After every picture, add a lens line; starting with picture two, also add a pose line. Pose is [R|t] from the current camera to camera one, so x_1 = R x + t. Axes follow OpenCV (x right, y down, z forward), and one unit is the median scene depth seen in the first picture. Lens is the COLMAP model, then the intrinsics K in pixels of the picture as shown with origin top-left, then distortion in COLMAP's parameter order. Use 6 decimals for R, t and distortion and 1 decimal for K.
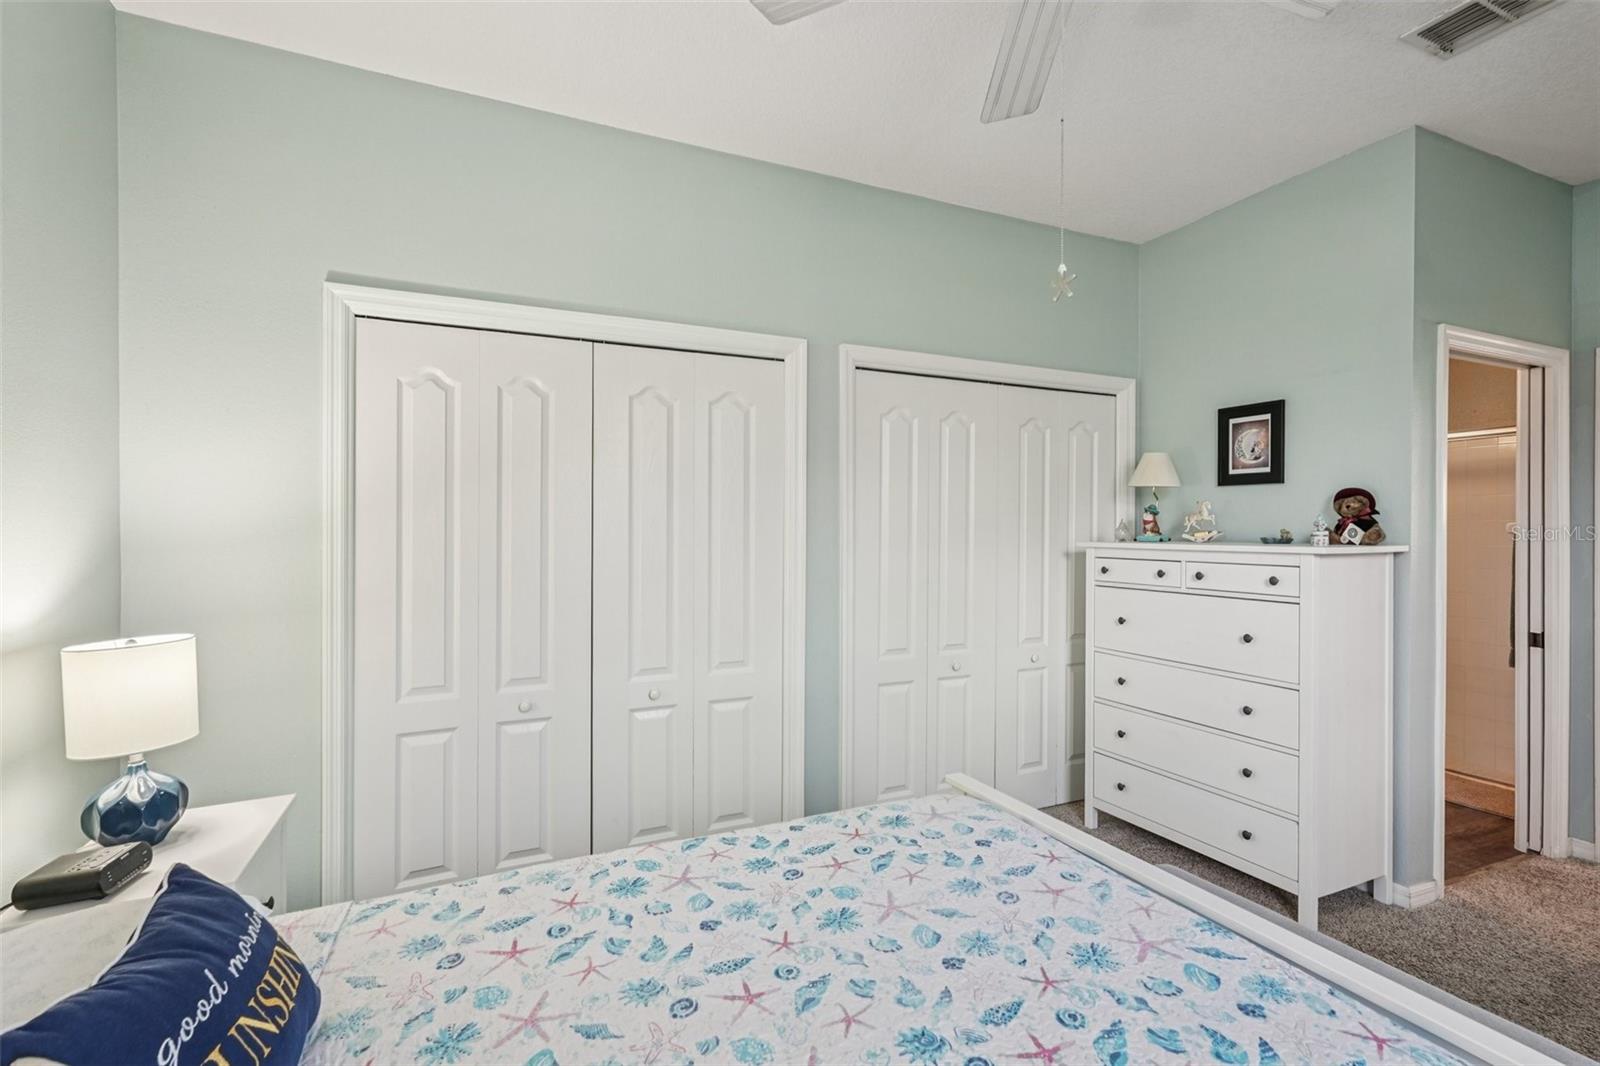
lens RADIAL K [[742.0, 0, 807.2], [0, 742.0, 545.3], [0, 0, 1]] dist [-0.014888, 0.014479]
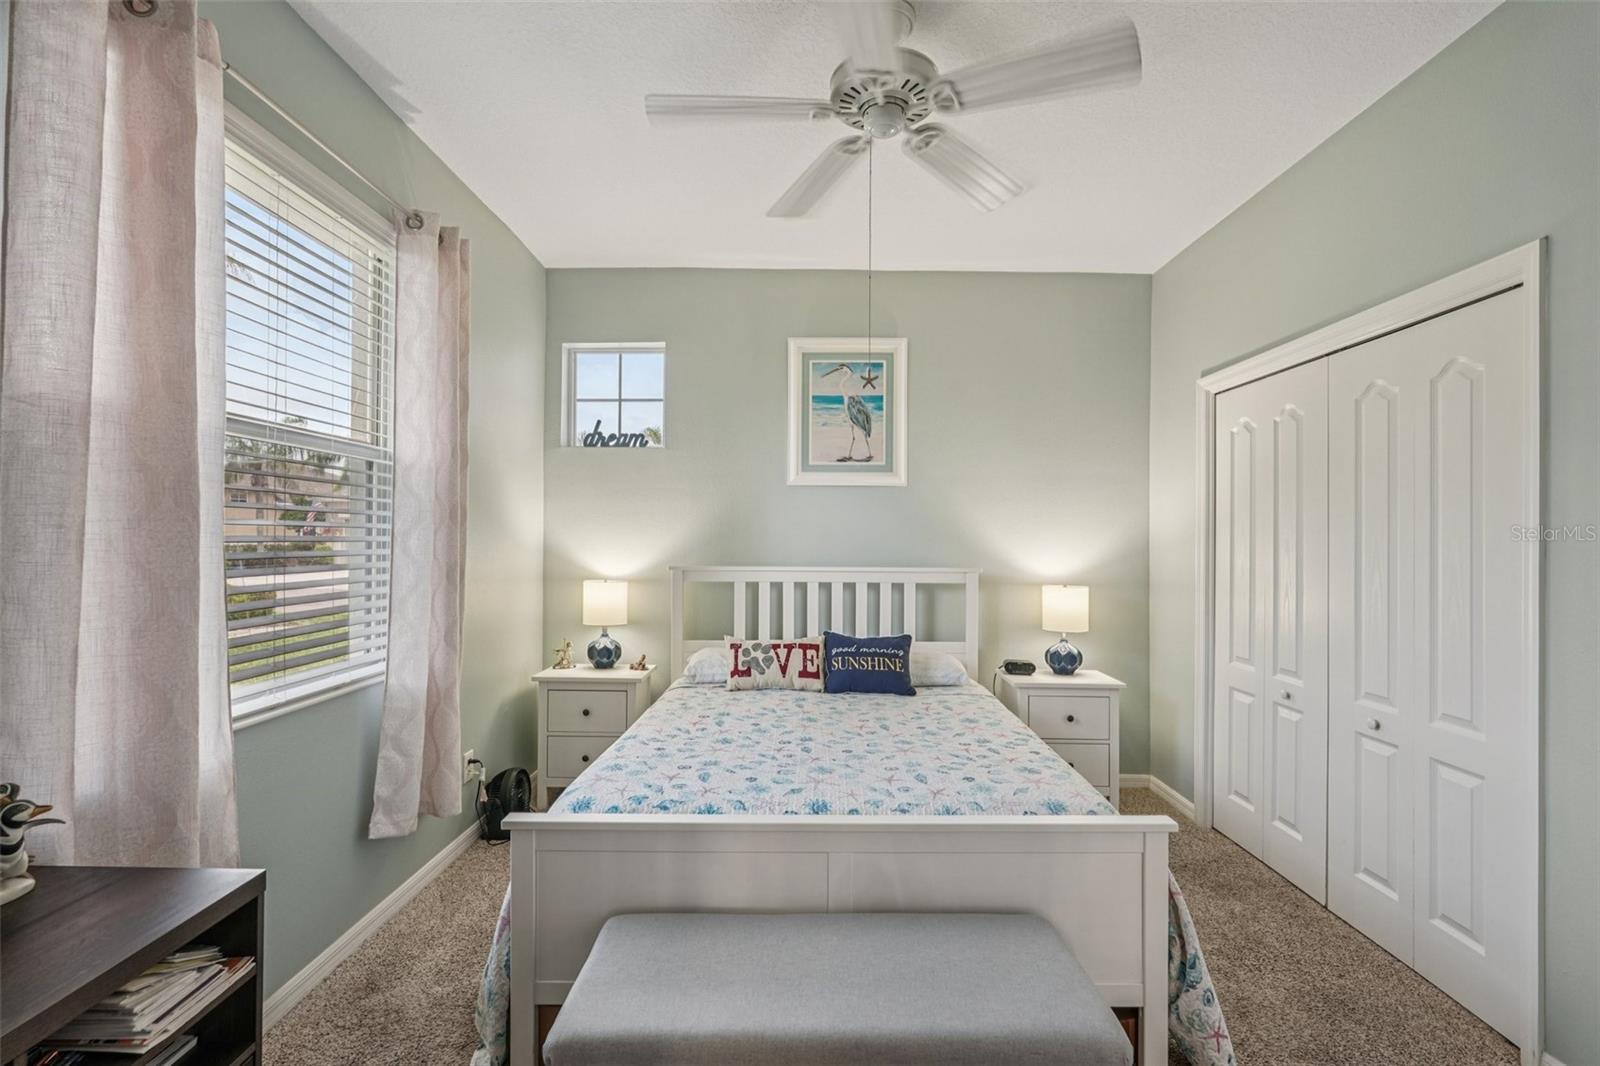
lens RADIAL K [[759.1, 0, 802.0], [0, 759.1, 515.3], [0, 0, 1]] dist [-0.001365, 0.000301]
pose [[-0.421468, -0.020703, -0.906607, 0.880410], [-0.032425, 0.999444, -0.007749, -0.019368], [0.906263, 0.026131, -0.421905, 0.722756]]
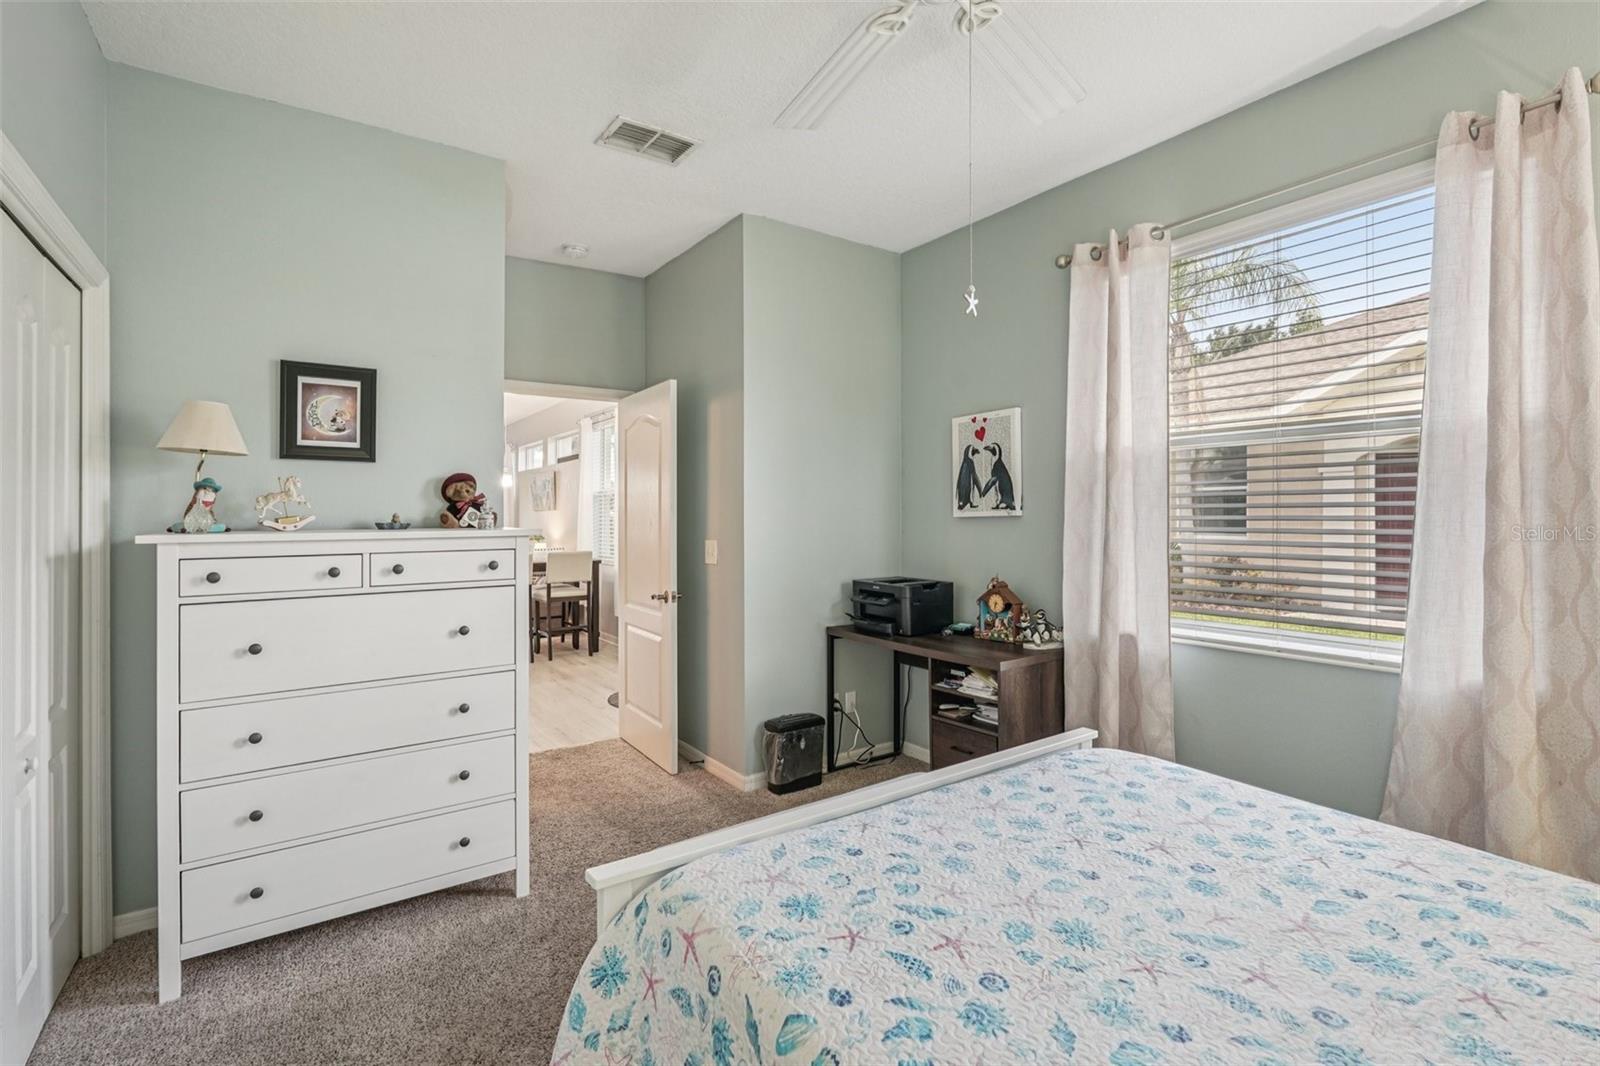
lens RADIAL K [[742.0, 0, 807.2], [0, 742.0, 545.3], [0, 0, 1]] dist [-0.014888, 0.014479]
pose [[-0.175161, -0.039368, 0.983752, -0.357961], [0.027877, 0.998601, 0.044926, -0.009557], [-0.984145, 0.035293, -0.173818, 0.678876]]
